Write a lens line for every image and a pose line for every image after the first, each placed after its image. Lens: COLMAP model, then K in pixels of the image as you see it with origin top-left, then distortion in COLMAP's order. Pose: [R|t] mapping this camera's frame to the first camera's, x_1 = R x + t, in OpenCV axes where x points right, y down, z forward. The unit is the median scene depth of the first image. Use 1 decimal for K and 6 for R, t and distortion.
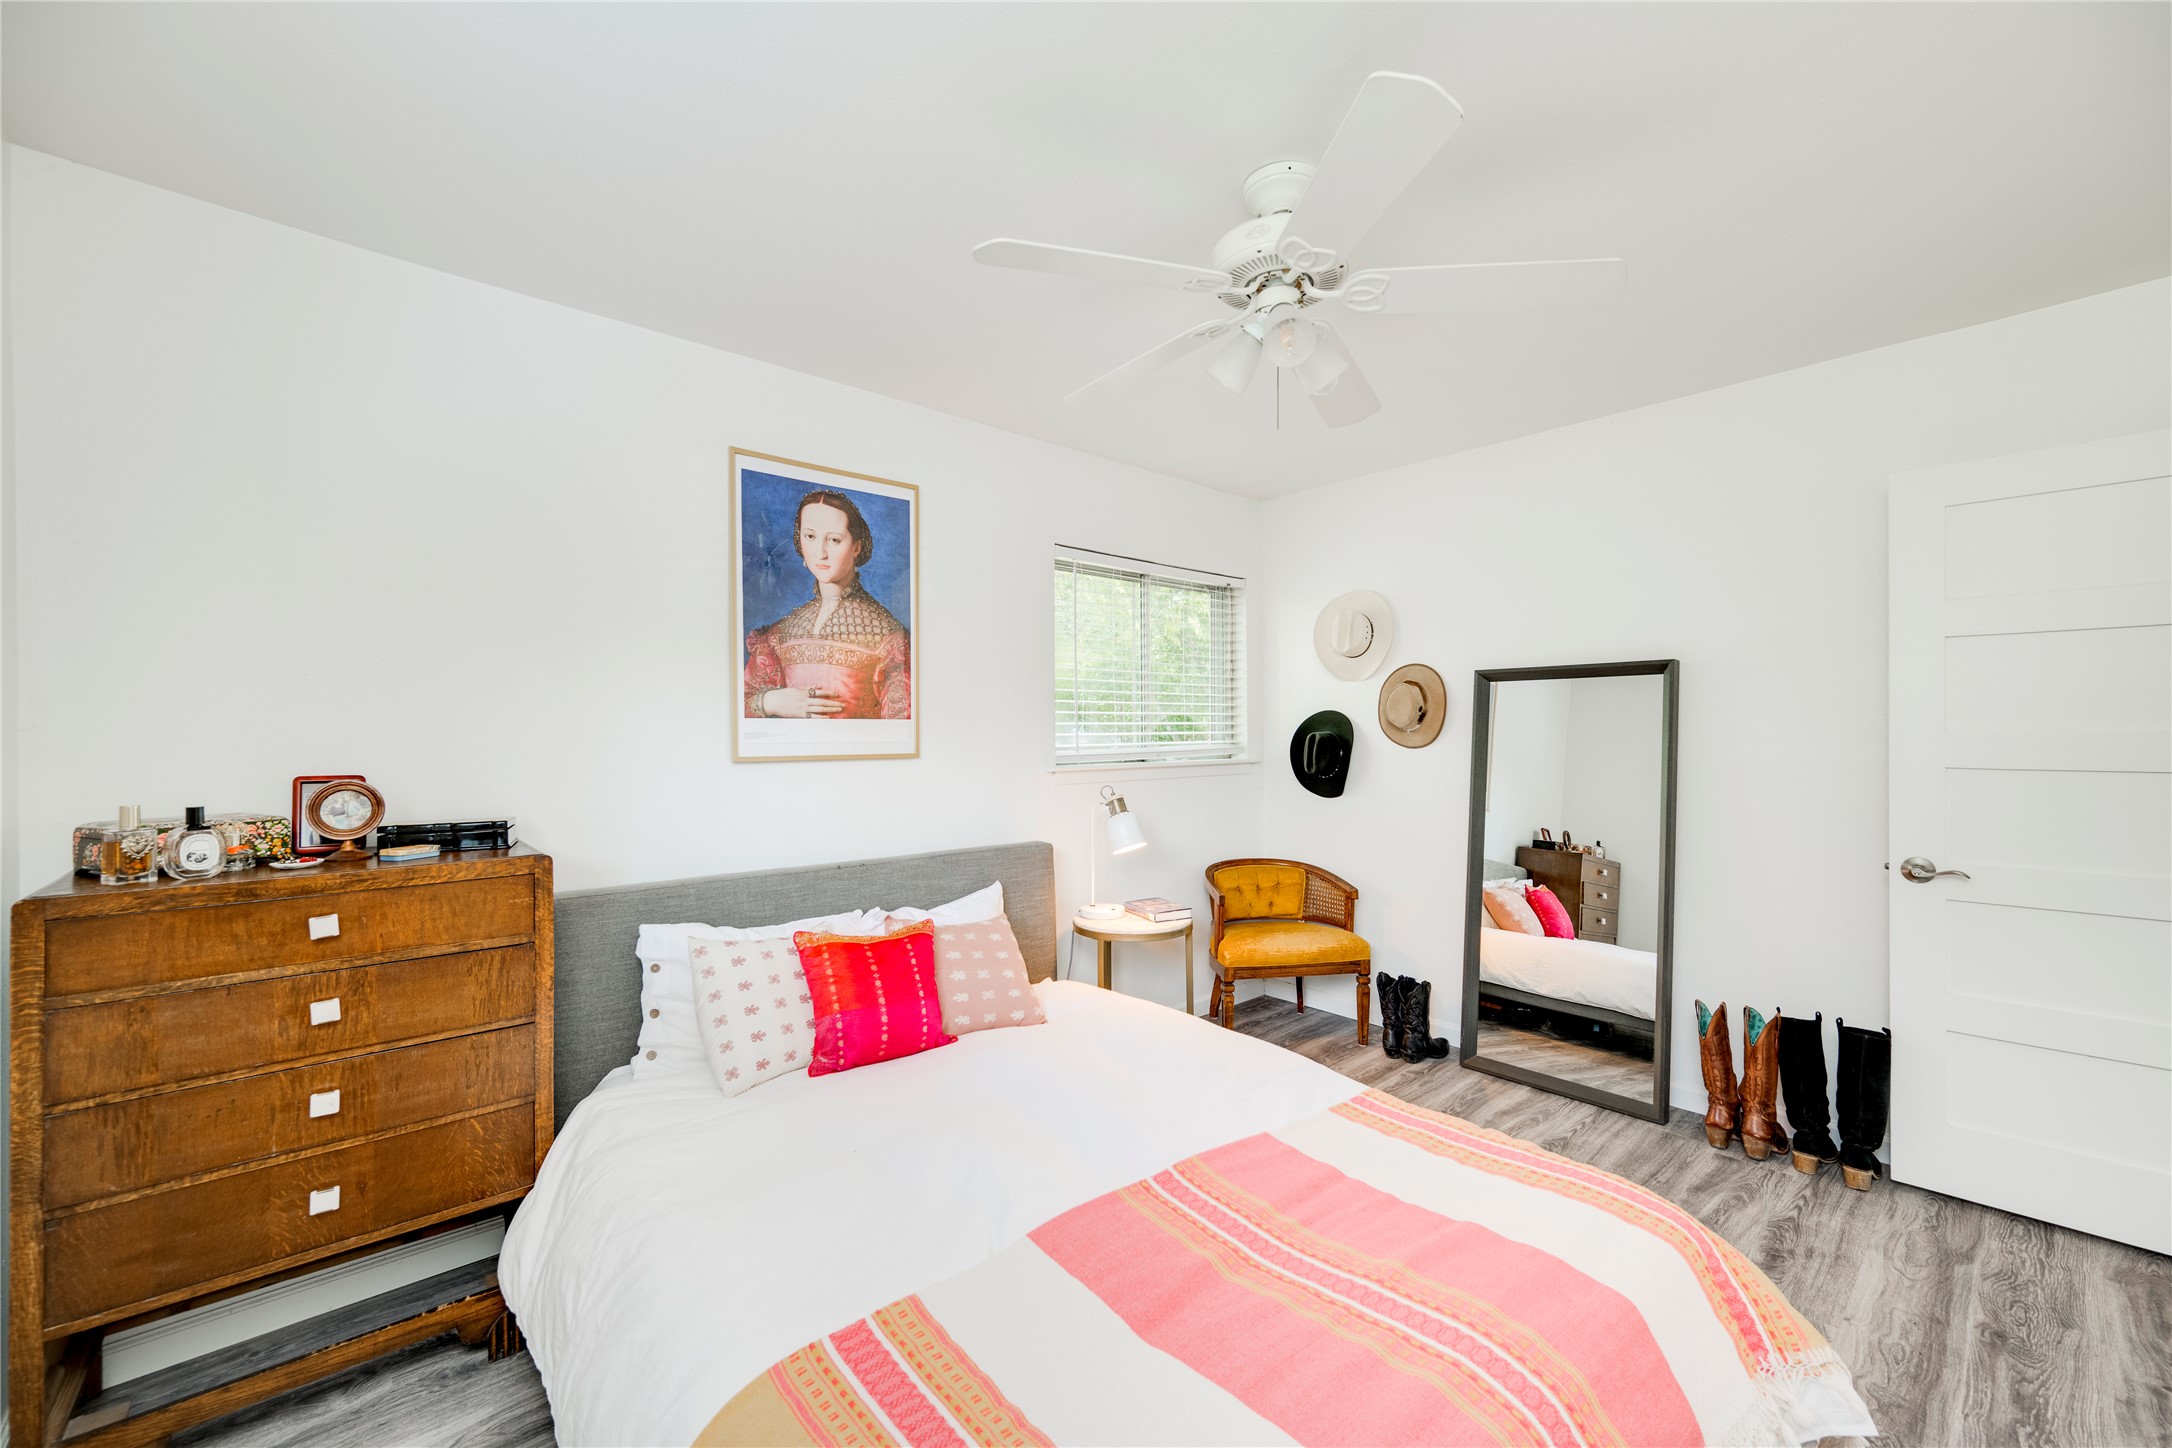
lens RADIAL K [[922.7, 0, 1098.3], [0, 922.7, 736.9], [0, 0, 1]] dist [0.001580, 0.000099]
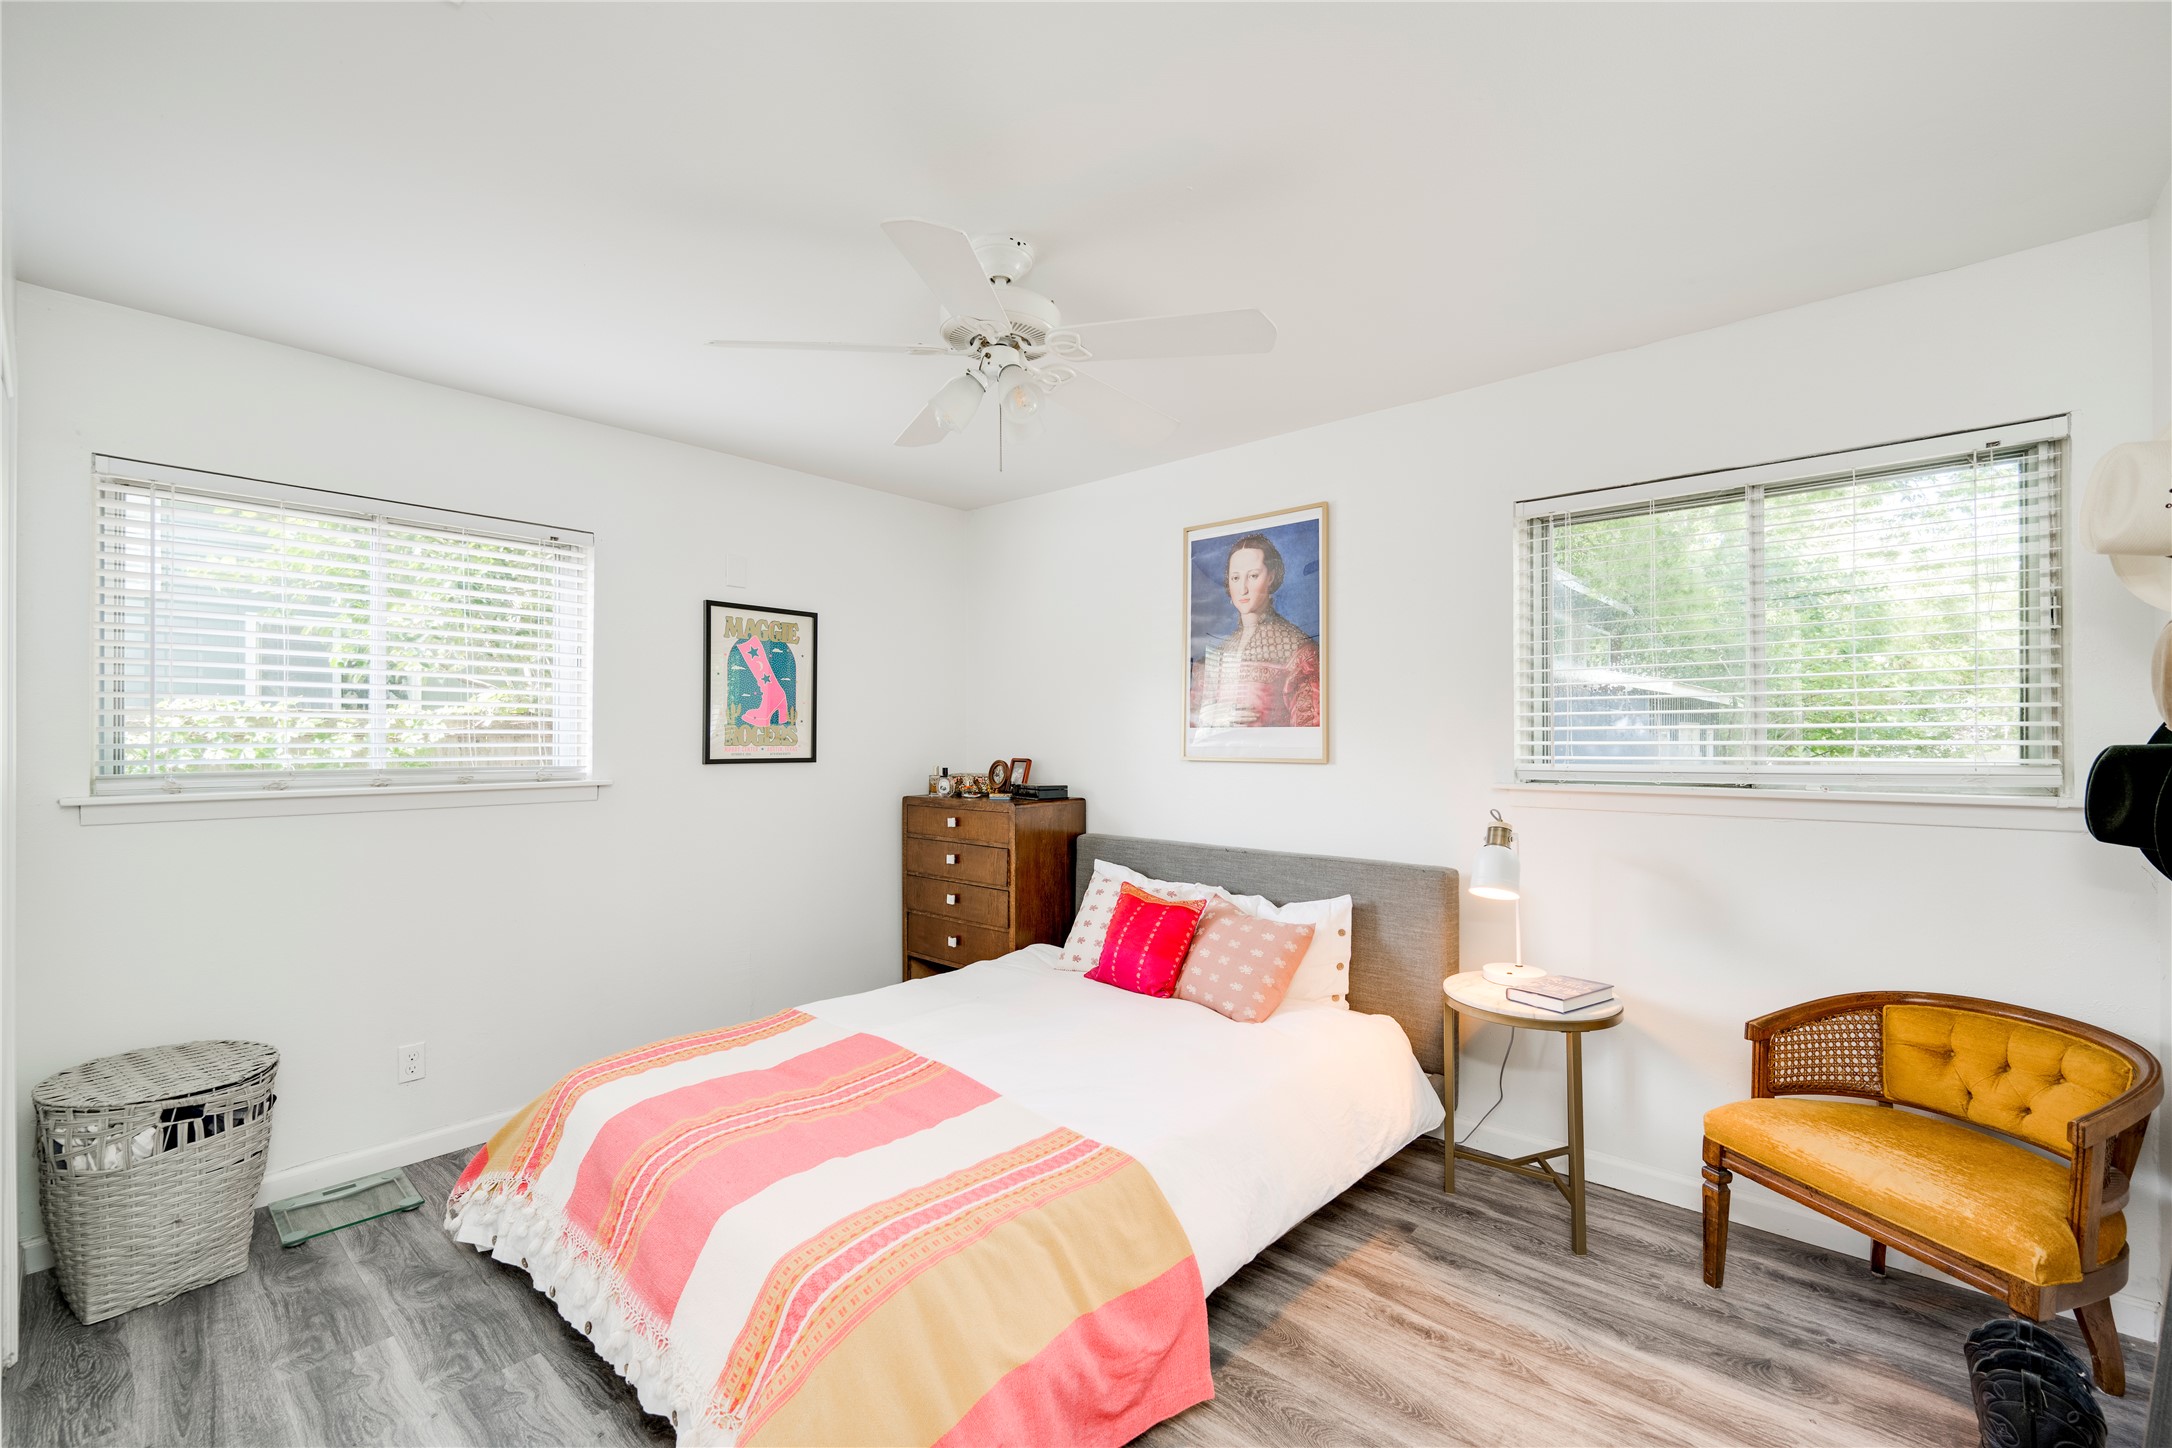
lens RADIAL K [[1005.3, 0, 1089.6], [0, 1005.3, 732.5], [0, 0, 1]] dist [0.003617, -0.000042]
pose [[0.037093, 0.000508, -0.999312, 0.992952], [-0.004795, 0.999988, 0.000330, -0.012123], [0.999300, 0.004779, 0.037095, 0.743088]]
